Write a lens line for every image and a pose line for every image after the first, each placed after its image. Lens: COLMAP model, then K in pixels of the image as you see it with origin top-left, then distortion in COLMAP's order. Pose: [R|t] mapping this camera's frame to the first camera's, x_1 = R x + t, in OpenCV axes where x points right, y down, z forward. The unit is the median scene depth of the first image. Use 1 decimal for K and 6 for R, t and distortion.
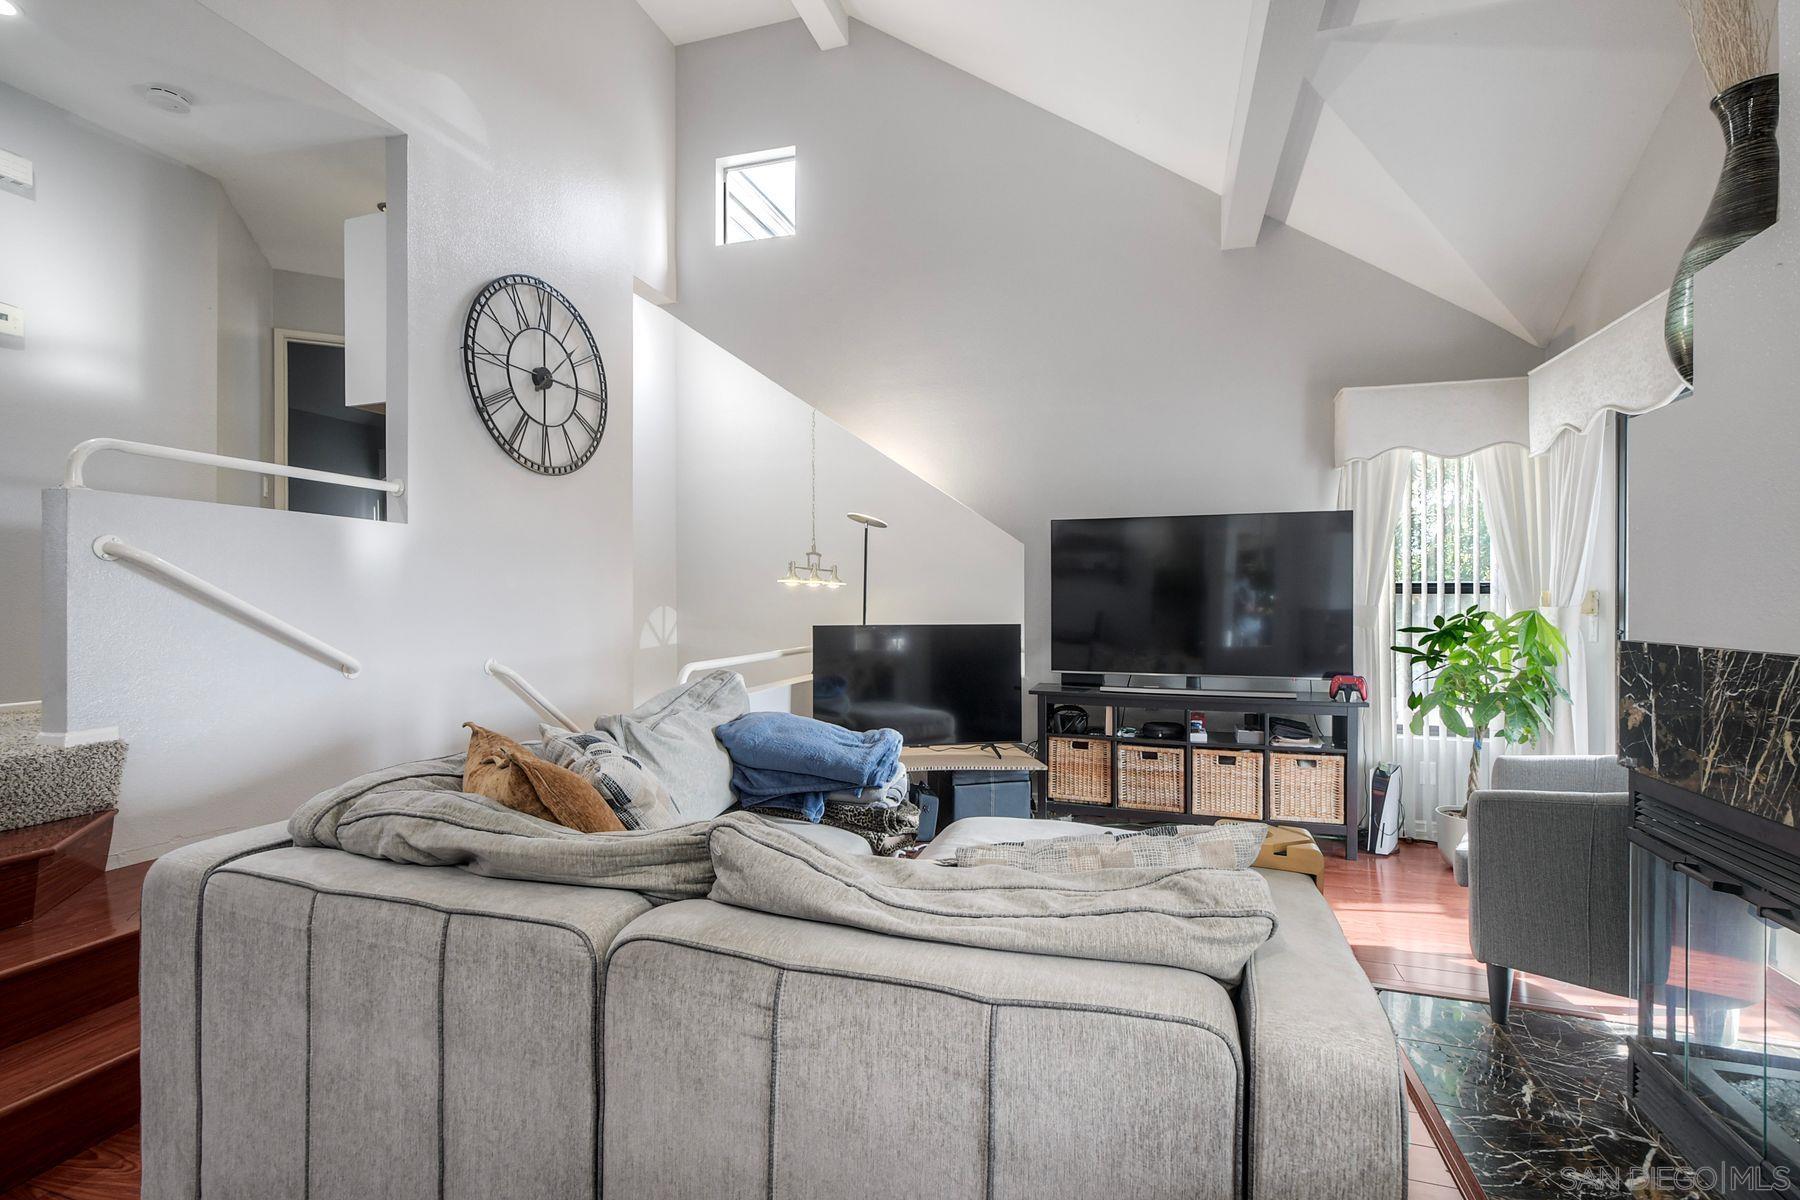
lens RADIAL K [[807.8, 0, 901.9], [0, 807.8, 605.1], [0, 0, 1]] dist [0.005552, -0.001737]
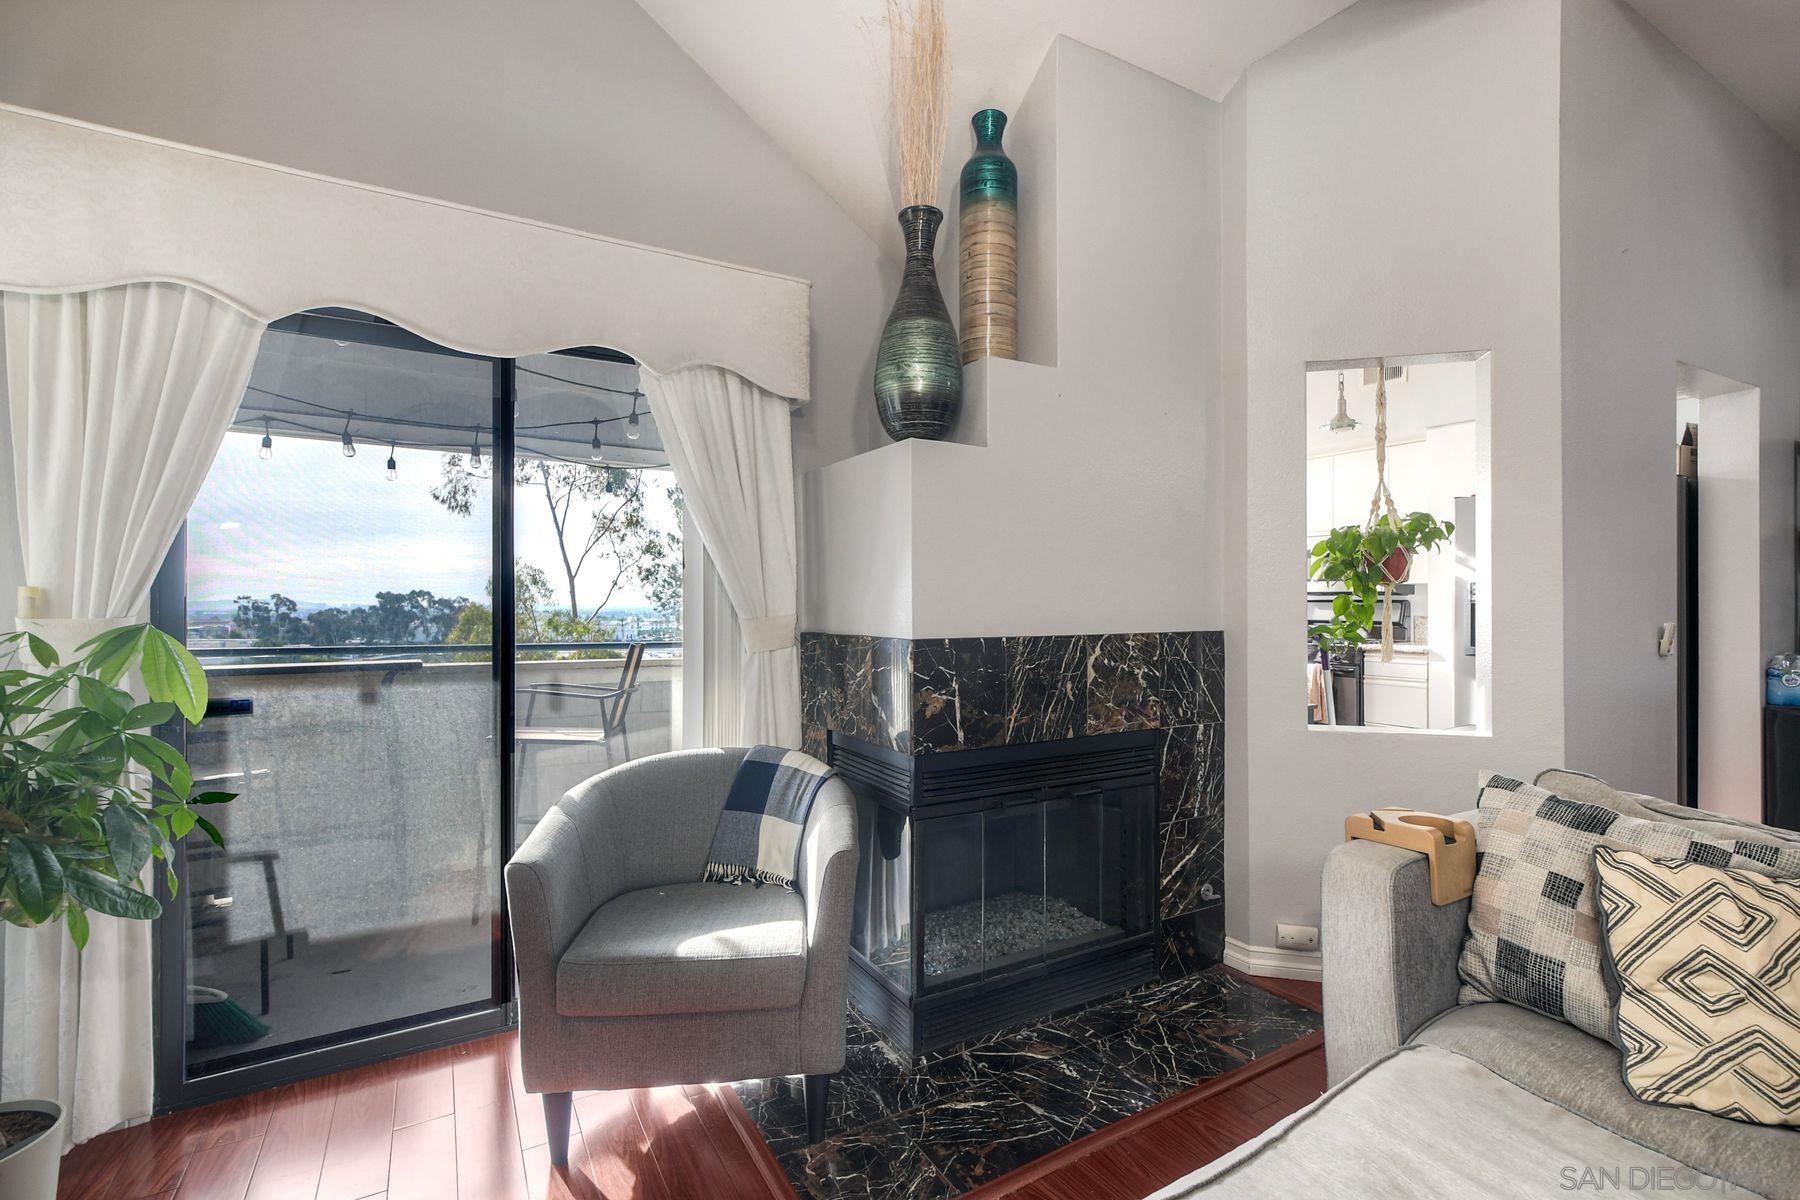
lens RADIAL K [[807.8, 0, 890.6], [0, 807.8, 602.5], [0, 0, 1]] dist [0.005552, -0.001737]
pose [[-0.742976, -0.001929, 0.669316, 0.226100], [0.003207, 0.999974, 0.006442, -0.015348], [-0.669311, 0.006932, -0.742950, 2.165812]]
